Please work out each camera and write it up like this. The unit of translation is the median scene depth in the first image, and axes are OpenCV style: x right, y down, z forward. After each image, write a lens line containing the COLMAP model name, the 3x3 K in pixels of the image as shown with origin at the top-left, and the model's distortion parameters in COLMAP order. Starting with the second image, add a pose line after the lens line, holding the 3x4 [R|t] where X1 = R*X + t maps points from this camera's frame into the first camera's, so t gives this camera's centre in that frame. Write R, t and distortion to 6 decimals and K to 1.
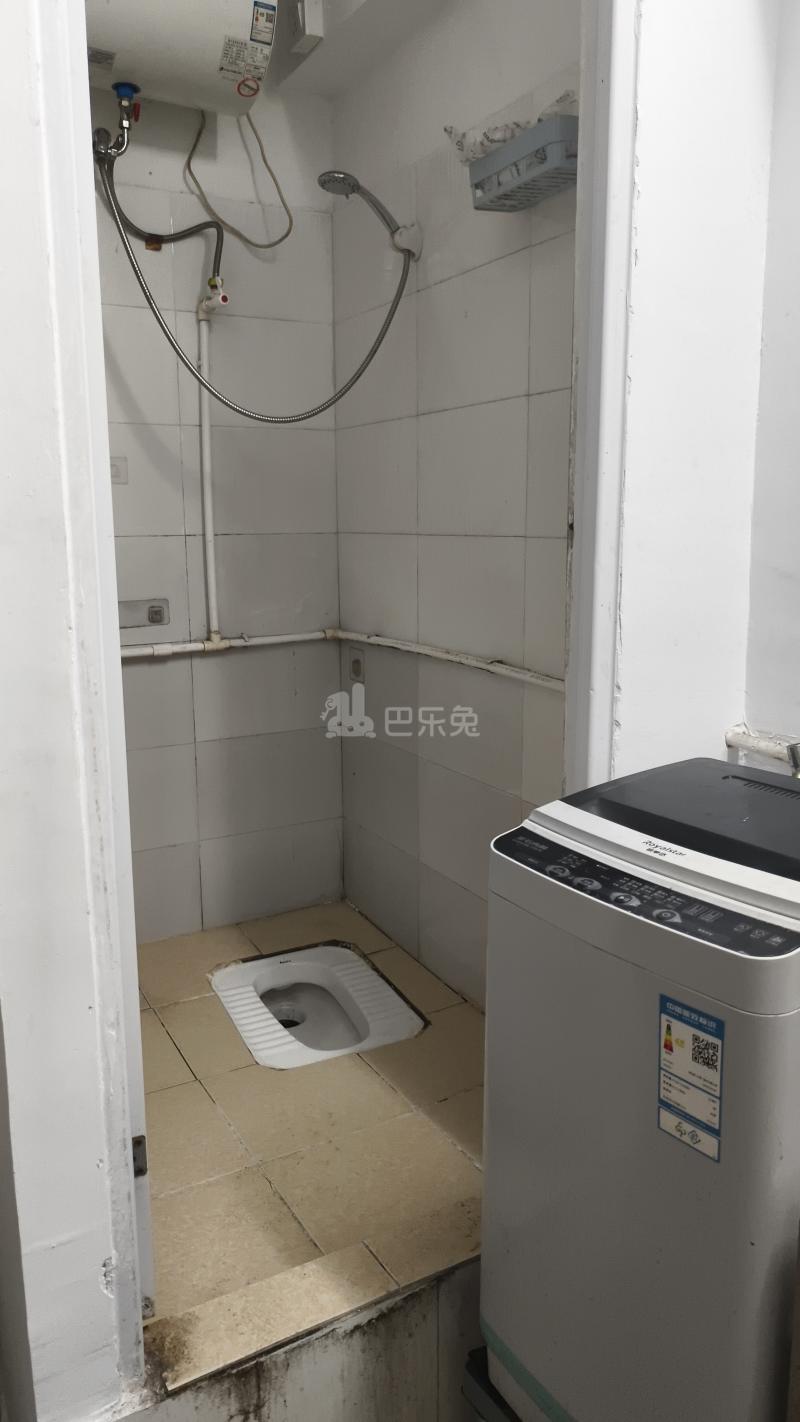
lens RADIAL K [[996.6, 0, 403.7], [0, 996.6, 711.4], [0, 0, 1]] dist [0.026808, -0.028078]
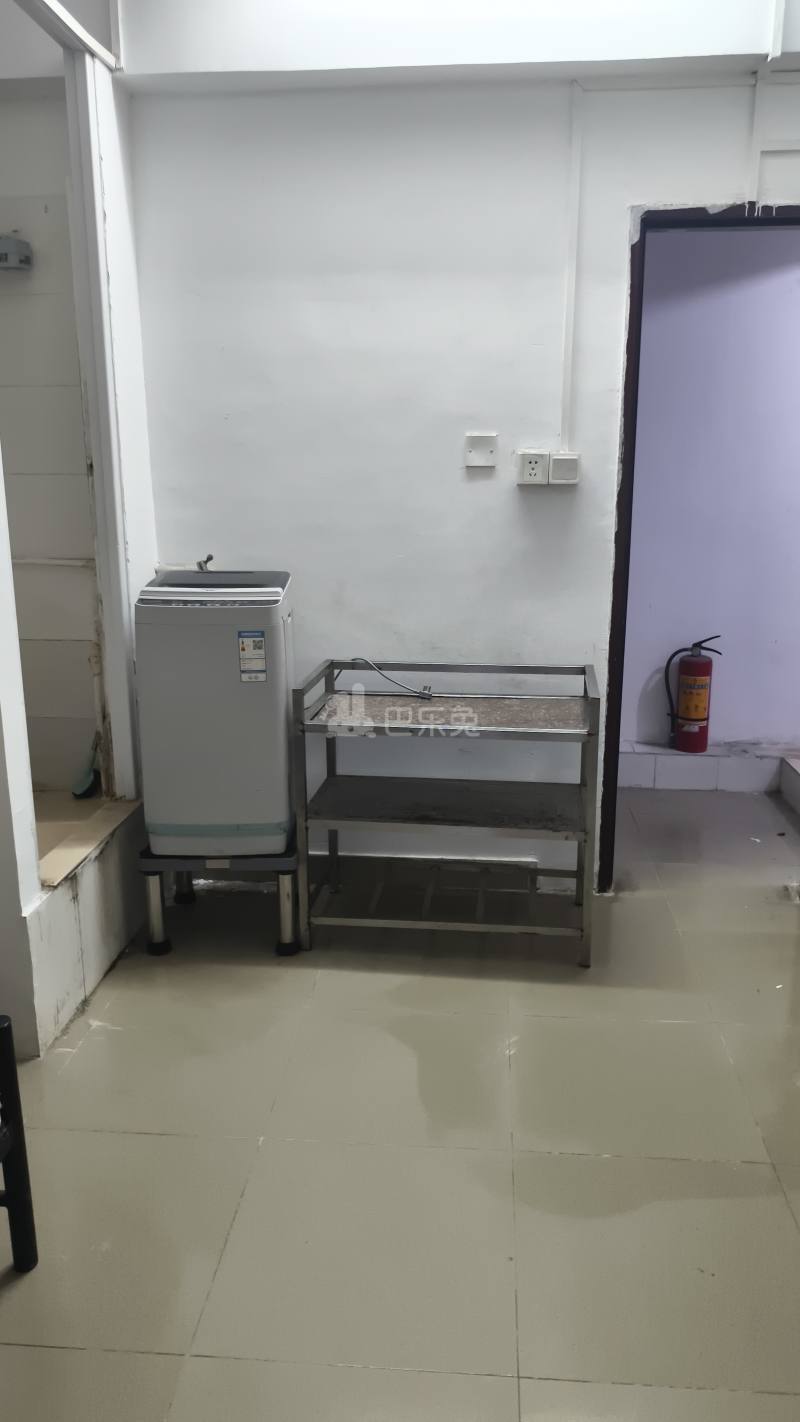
lens RADIAL K [[996.6, 0, 400.8], [0, 996.6, 708.9], [0, 0, 1]] dist [0.026808, -0.028078]
pose [[0.565390, -0.182505, 0.804380, -1.797264], [0.153864, 0.981432, 0.114527, 0.246071], [-0.810346, 0.059012, 0.582973, -1.009163]]
